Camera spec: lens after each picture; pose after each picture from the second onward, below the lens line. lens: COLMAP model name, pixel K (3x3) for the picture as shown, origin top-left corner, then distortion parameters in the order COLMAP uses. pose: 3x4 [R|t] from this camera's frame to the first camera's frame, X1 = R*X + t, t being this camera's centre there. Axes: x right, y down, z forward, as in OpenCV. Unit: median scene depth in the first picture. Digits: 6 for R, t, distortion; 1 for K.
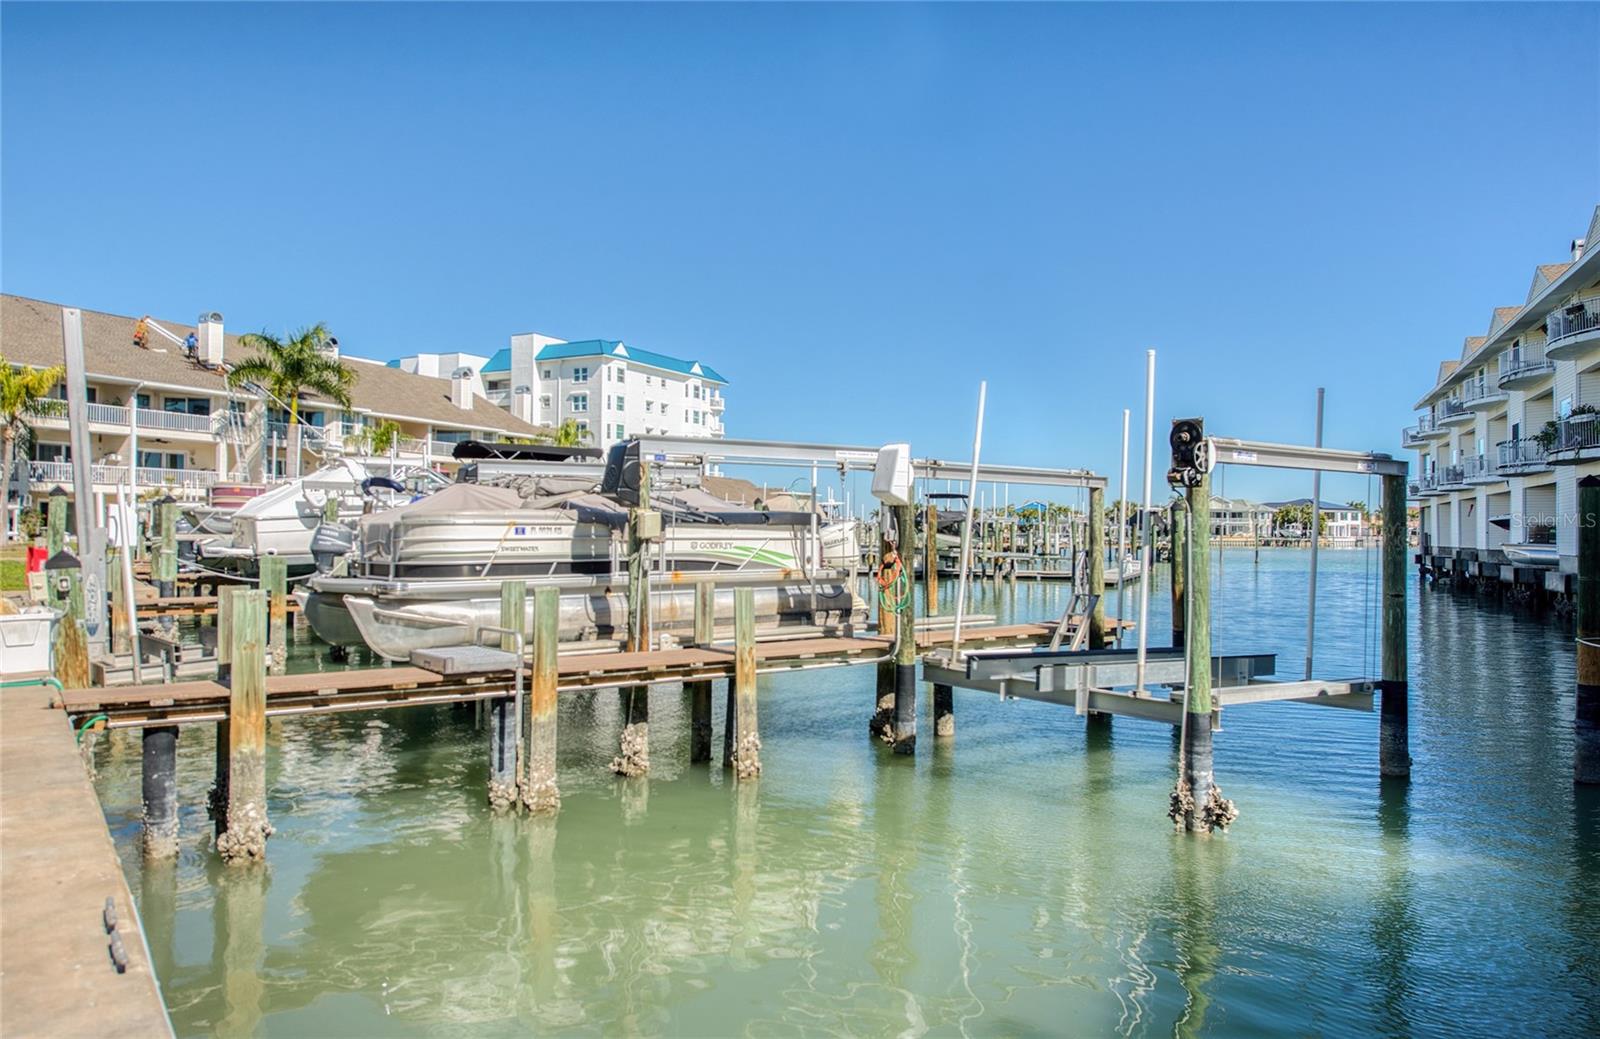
lens RADIAL K [[1051.4, 0, 811.1], [0, 1051.4, 517.8], [0, 0, 1]] dist [-0.002272, -0.001894]
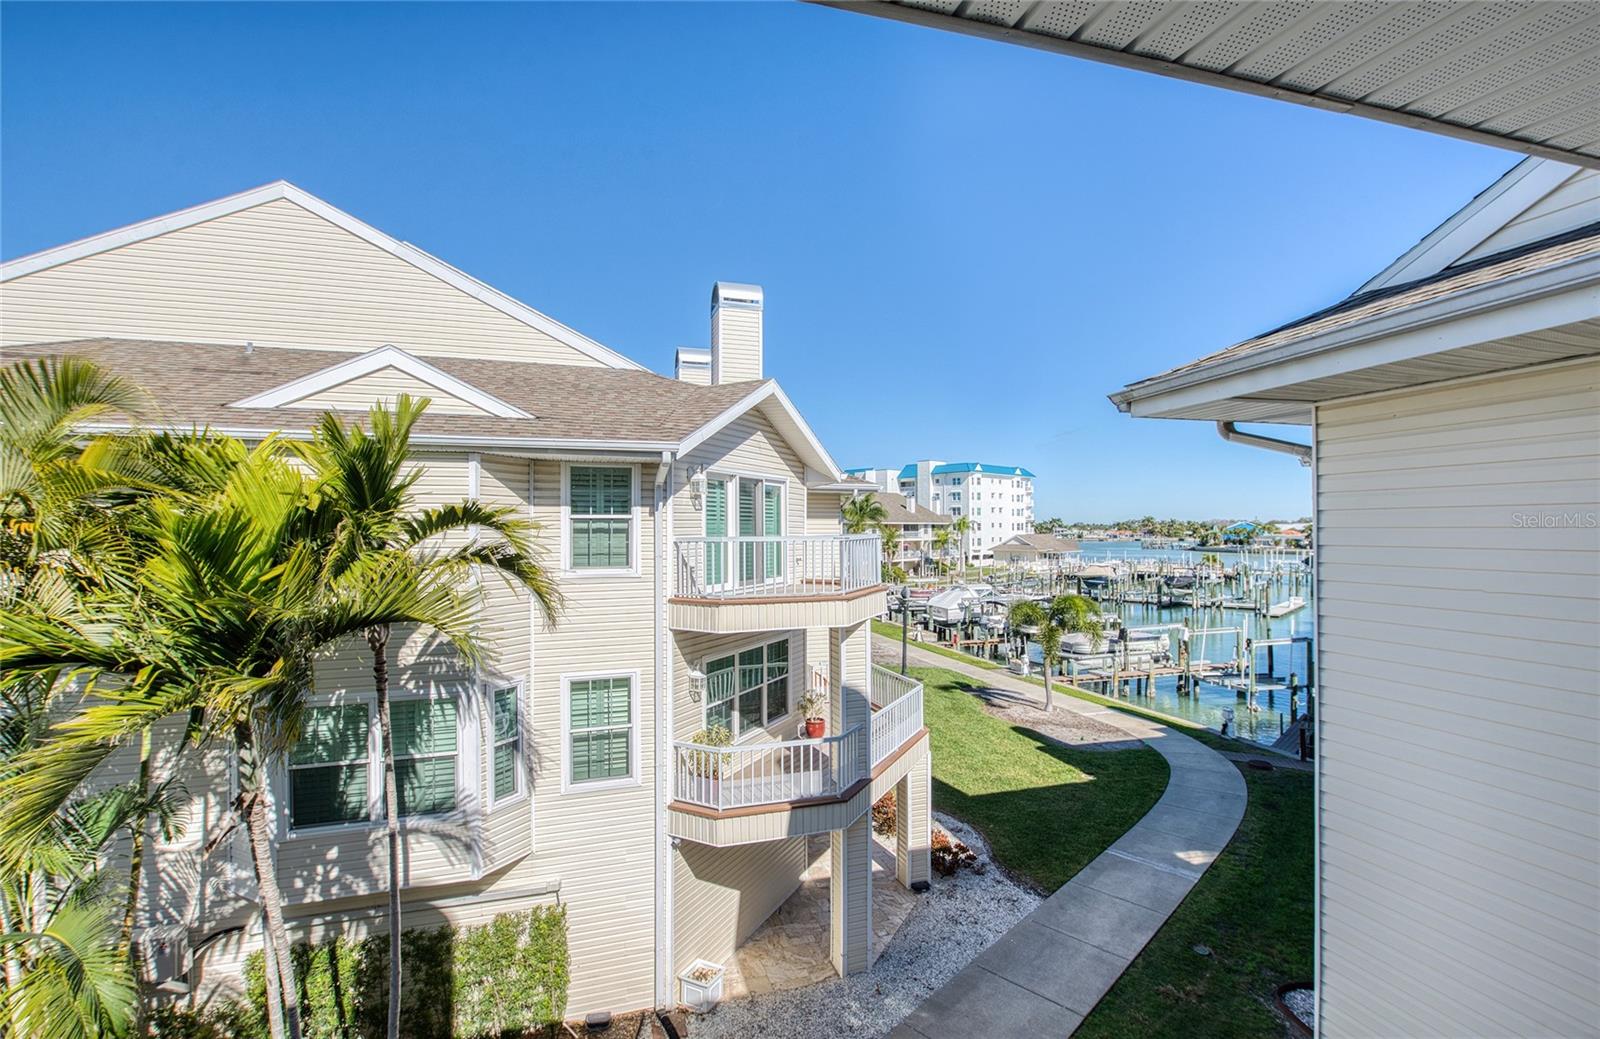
lens RADIAL K [[708.9, 0, 803.3], [0, 708.9, 523.5], [0, 0, 1]] dist [0.003256, 0.000084]
pose [[0.939250, -0.025223, -0.342305, -0.045749], [0.024694, 0.999678, -0.005906, -0.061503], [0.342344, -0.002906, 0.939570, -0.279265]]
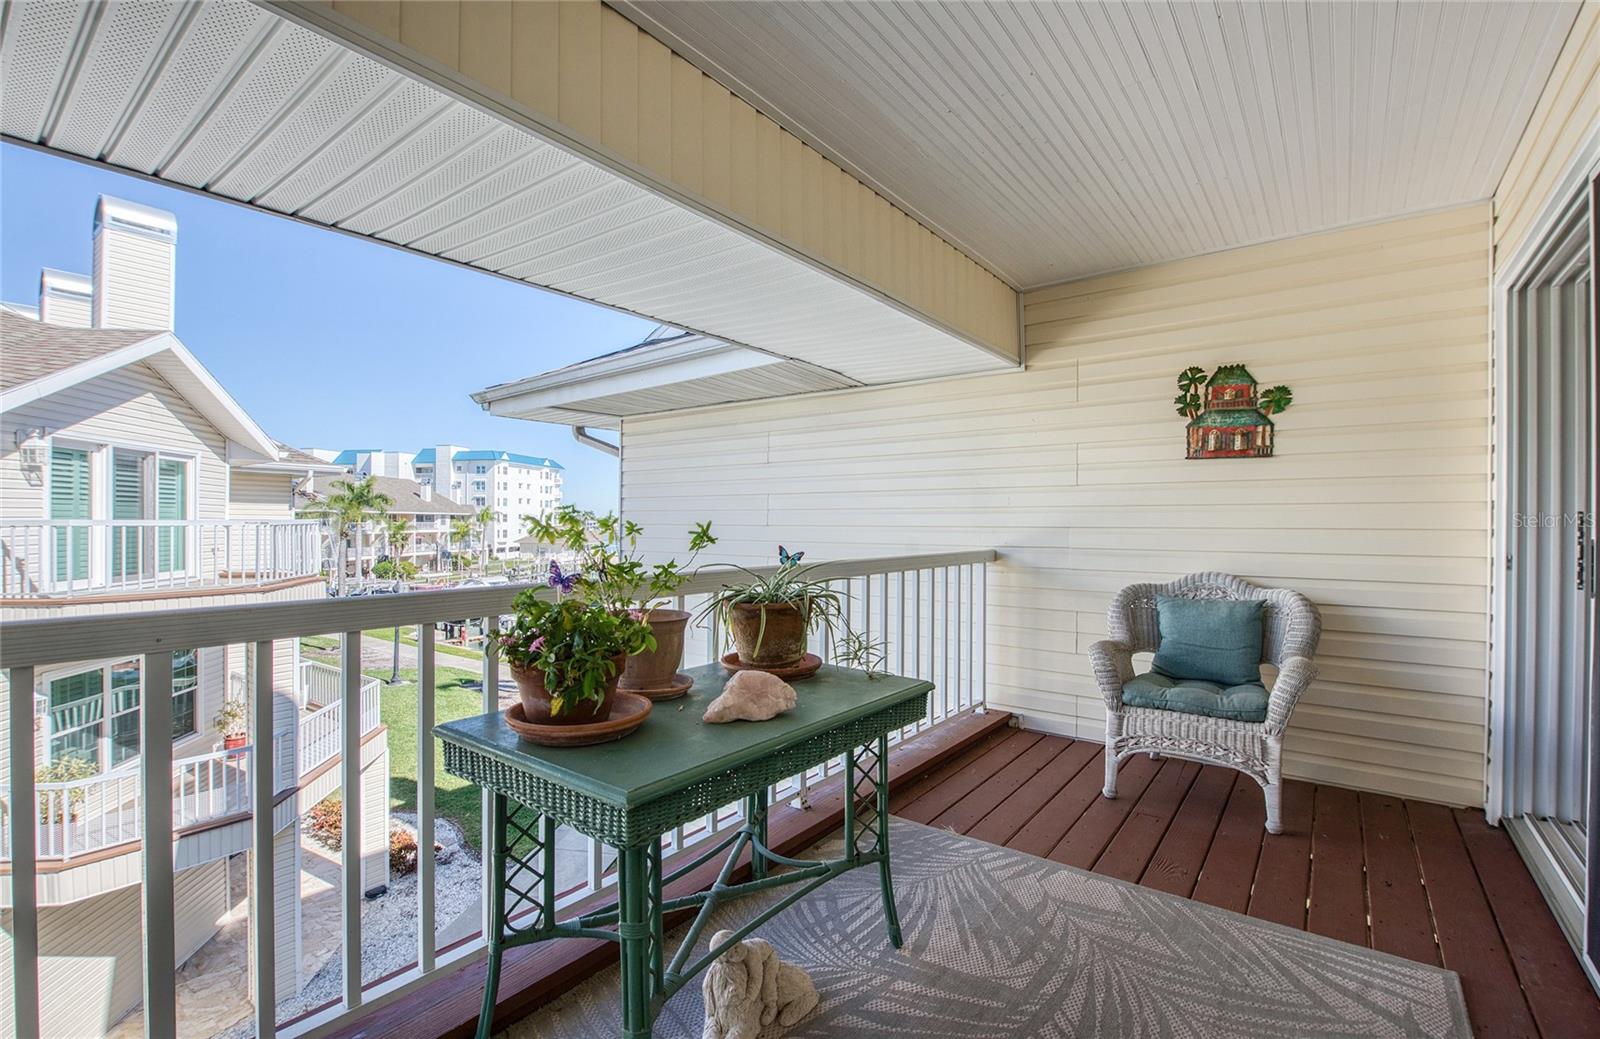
lens RADIAL K [[709.7, 0, 800.0], [0, 709.7, 519.5], [0, 0, 1]] dist [-0.020489, -0.000335]
pose [[0.961063, -0.012144, 0.276063, -0.033420], [0.009708, 0.999901, 0.010187, -0.060539], [-0.276160, -0.007110, 0.961086, -0.286950]]
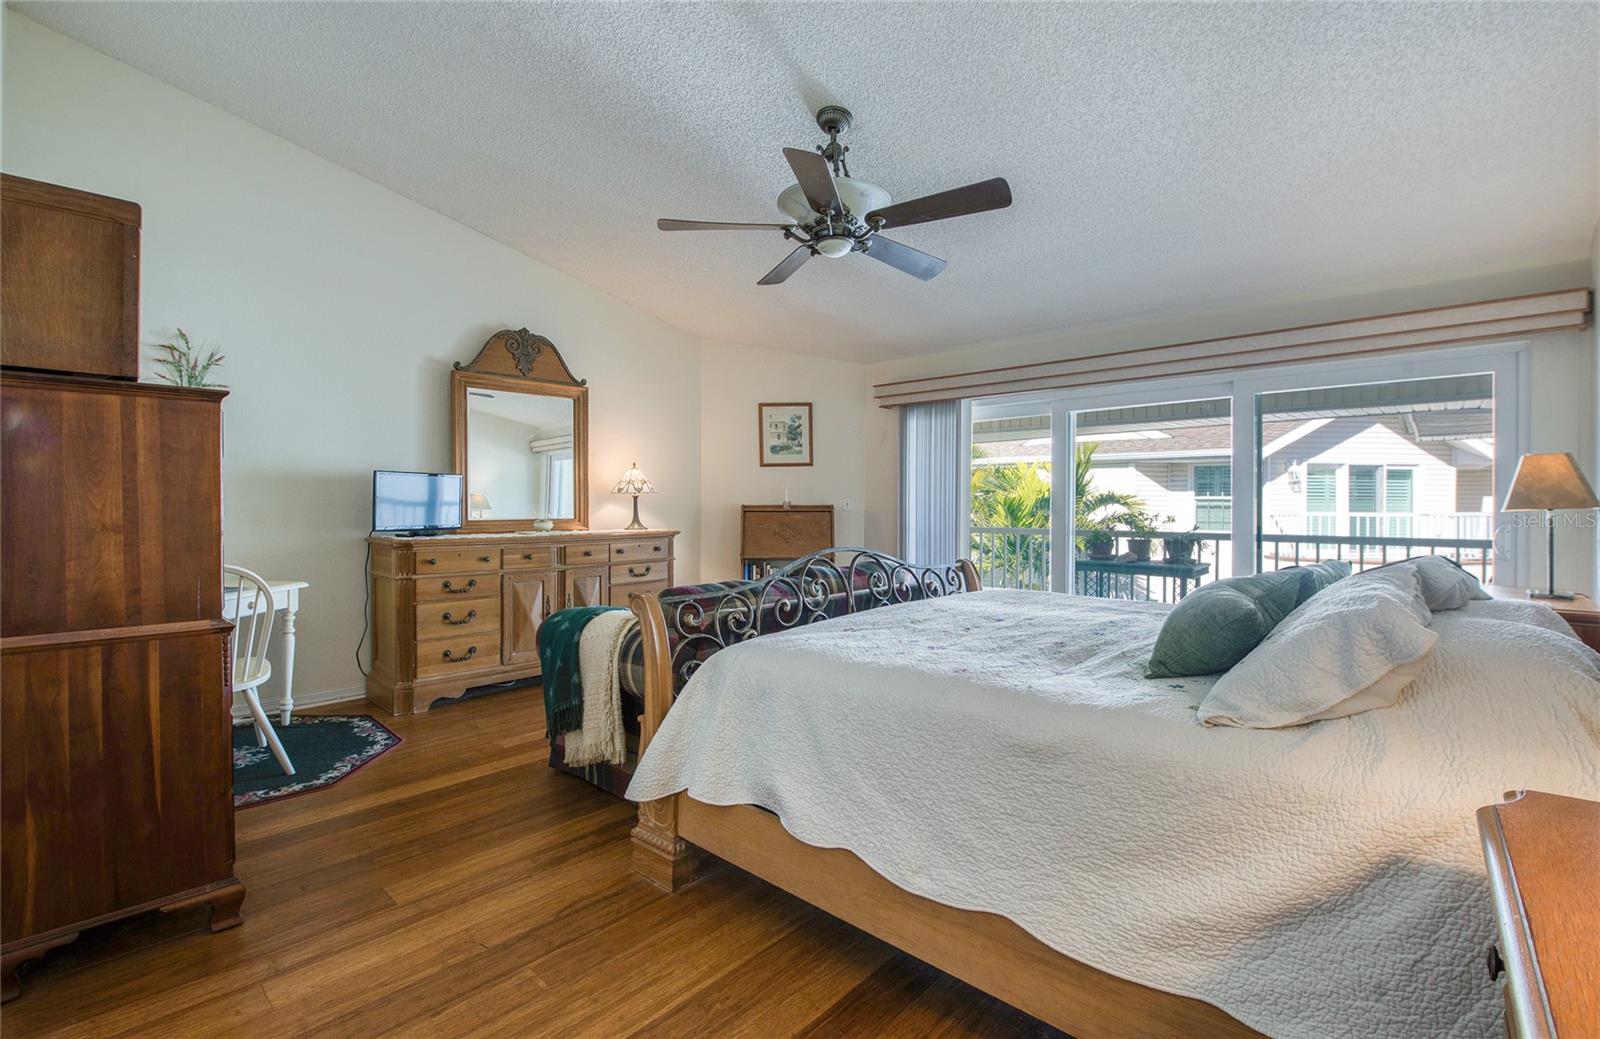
lens RADIAL K [[700.7, 0, 797.5], [0, 700.7, 509.3], [0, 0, 1]] dist [-0.023040, 0.000108]
pose [[0.195539, -0.012806, -0.980612, 0.022511], [0.009636, 0.999892, -0.011136, -0.060402], [0.980649, -0.007272, 0.195642, -0.313230]]
